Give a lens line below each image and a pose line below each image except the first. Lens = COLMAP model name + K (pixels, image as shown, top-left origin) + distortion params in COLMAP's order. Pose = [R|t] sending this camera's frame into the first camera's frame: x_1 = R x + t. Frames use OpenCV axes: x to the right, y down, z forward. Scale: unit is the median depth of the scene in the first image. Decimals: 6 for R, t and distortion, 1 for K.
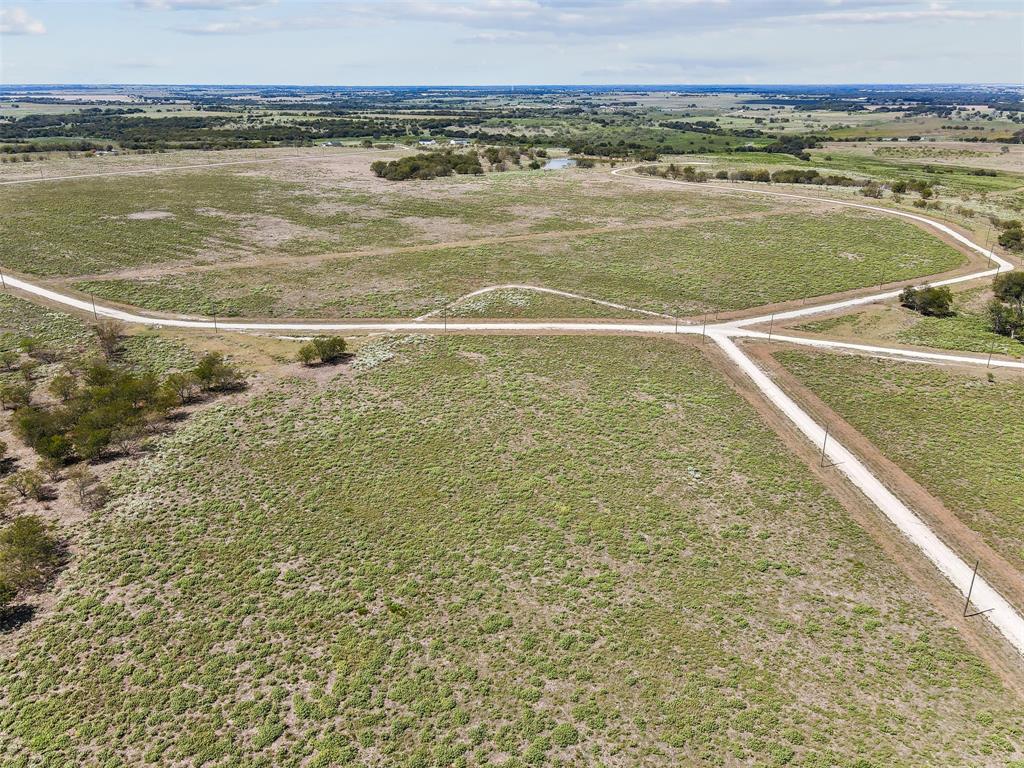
lens RADIAL K [[769.0, 0, 508.5], [0, 769.0, 369.4], [0, 0, 1]] dist [0.007146, 0.020498]
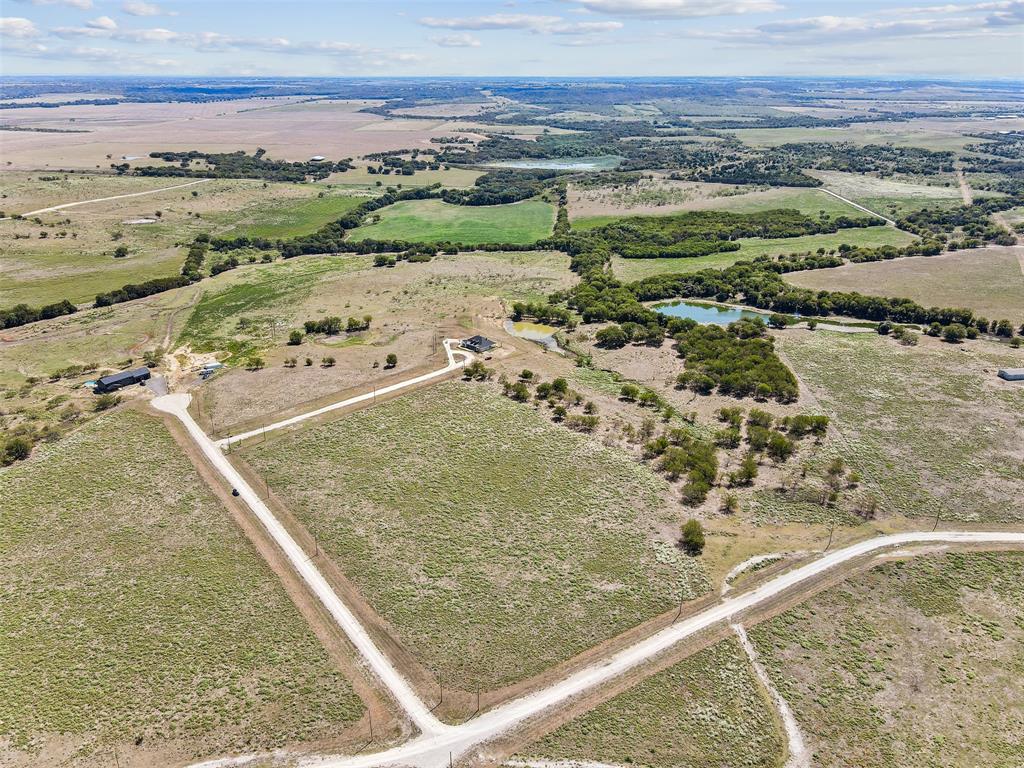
lens RADIAL K [[778.2, 0, 504.4], [0, 778.2, 383.2], [0, 0, 1]] dist [-0.001735, 0.040633]
pose [[-0.843262, 0.199986, -0.498913, 0.541338], [-0.189119, 0.758462, 0.623673, -0.842889], [0.503132, 0.620274, -0.601762, 1.295414]]
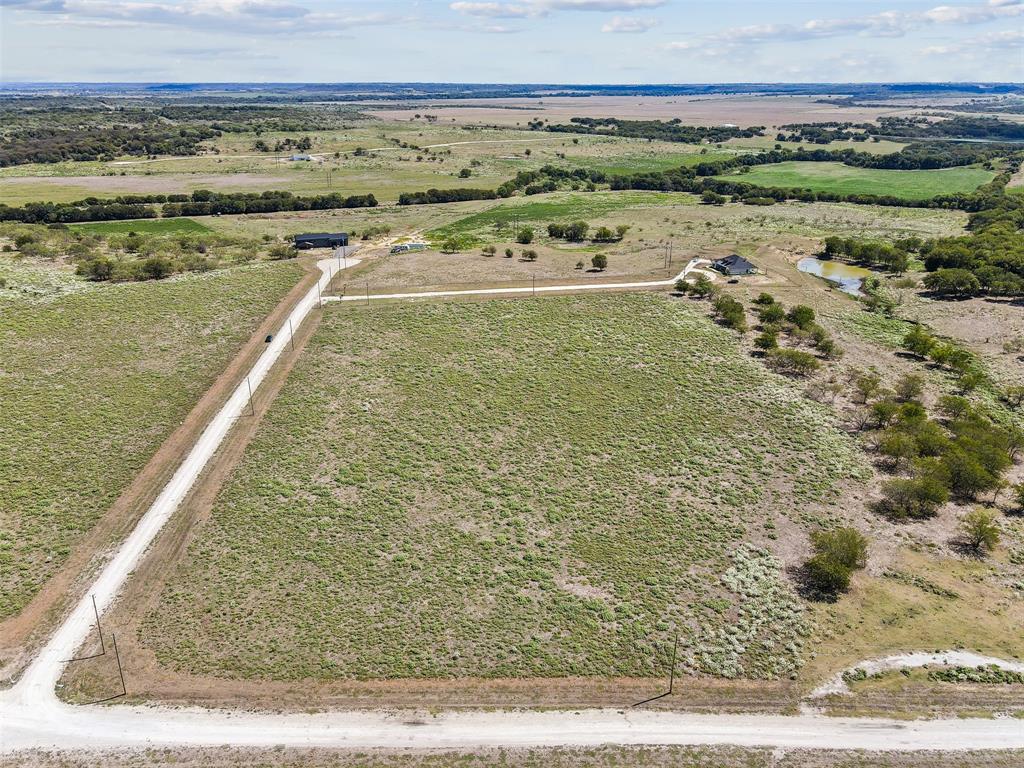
lens RADIAL K [[769.0, 0, 508.5], [0, 769.0, 369.4], [0, 0, 1]] dist [0.007146, 0.020498]
pose [[-0.999996, -0.002802, 0.000316, 0.007858], [-0.001910, 0.755581, 0.655052, -0.455050], [-0.002074, 0.655049, -0.755584, 1.196058]]
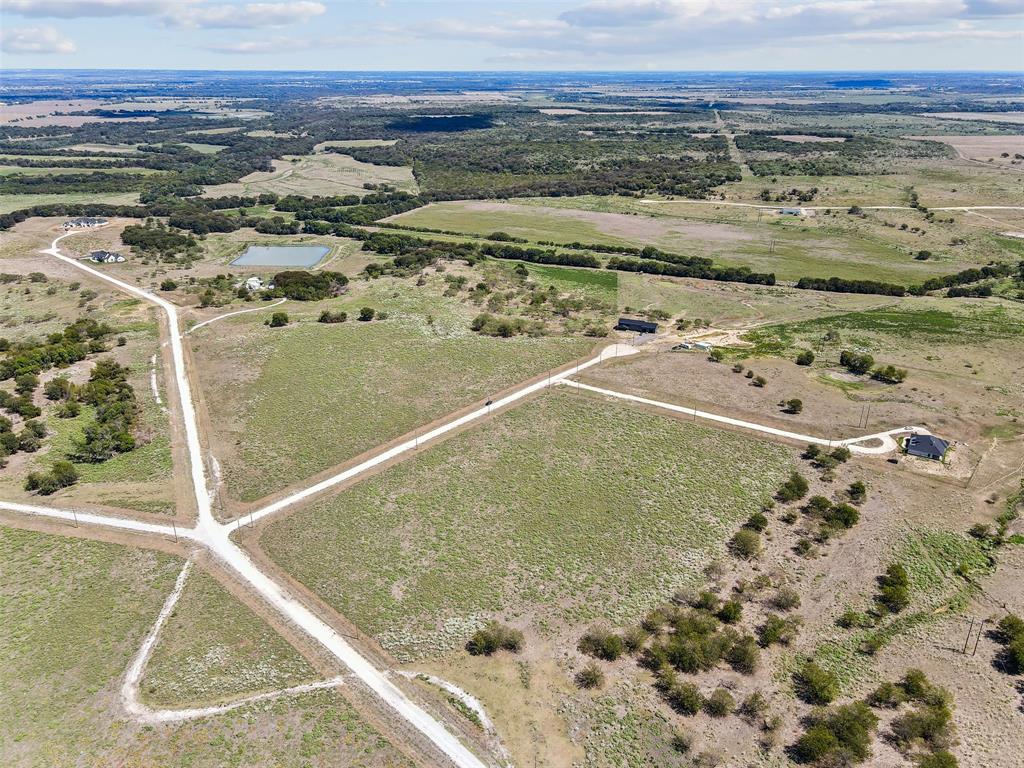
lens RADIAL K [[772.0, 0, 512.0], [0, 772.0, 384.0], [0, 0, 1]] dist [0.009048, 0.016460]
pose [[-0.714350, -0.267004, 0.646849, -0.743704], [0.244563, 0.770808, 0.588255, -0.799289], [-0.655663, 0.578415, -0.485327, 1.149826]]
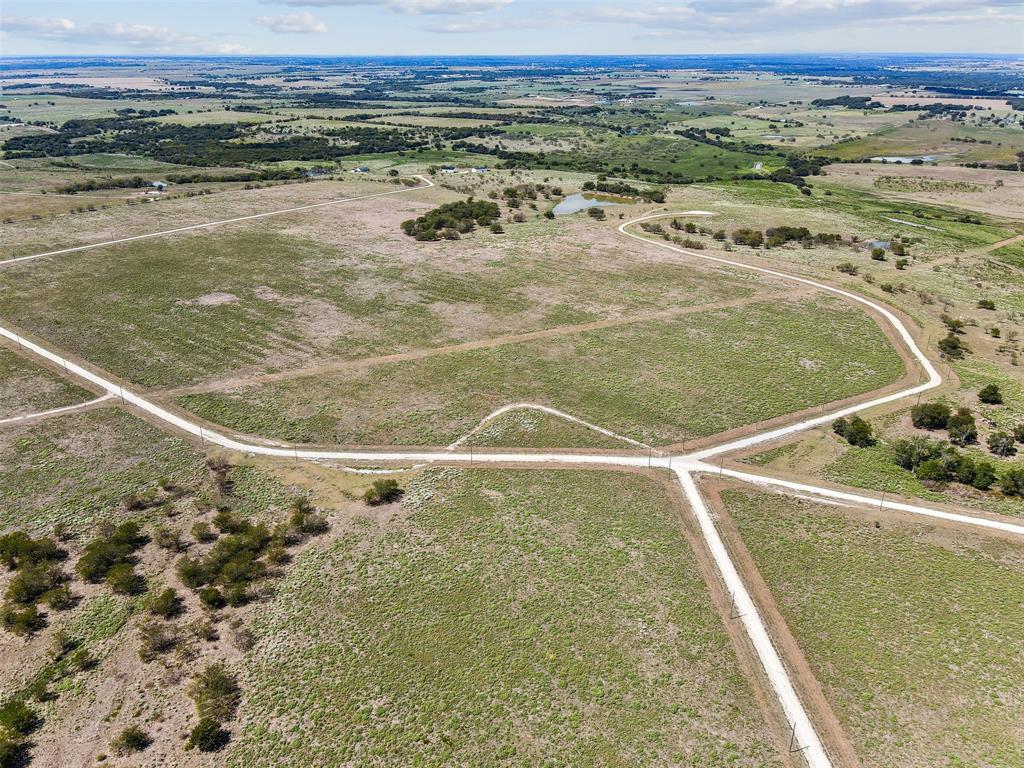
lens RADIAL K [[769.0, 0, 508.5], [0, 769.0, 369.4], [0, 0, 1]] dist [0.007146, 0.020498]
pose [[0.999693, 0.009182, -0.023016, 0.009073], [-0.008329, 0.999284, 0.036918, -0.256522], [0.023339, -0.036715, 0.999053, -0.292876]]
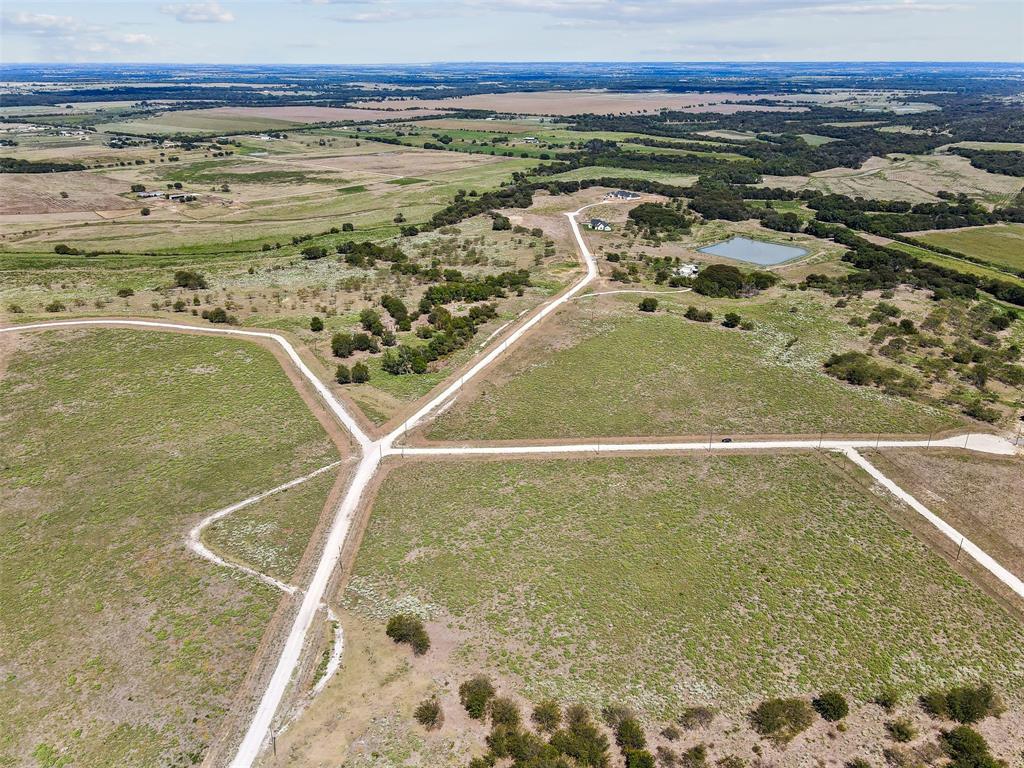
lens RADIAL K [[778.2, 0, 504.4], [0, 778.2, 383.2], [0, 0, 1]] dist [-0.001735, 0.040633]
pose [[0.026948, -0.385717, 0.922223, -0.938886], [0.350365, 0.867681, 0.352667, -0.557817], [-0.936226, 0.313611, 0.158524, 0.547570]]
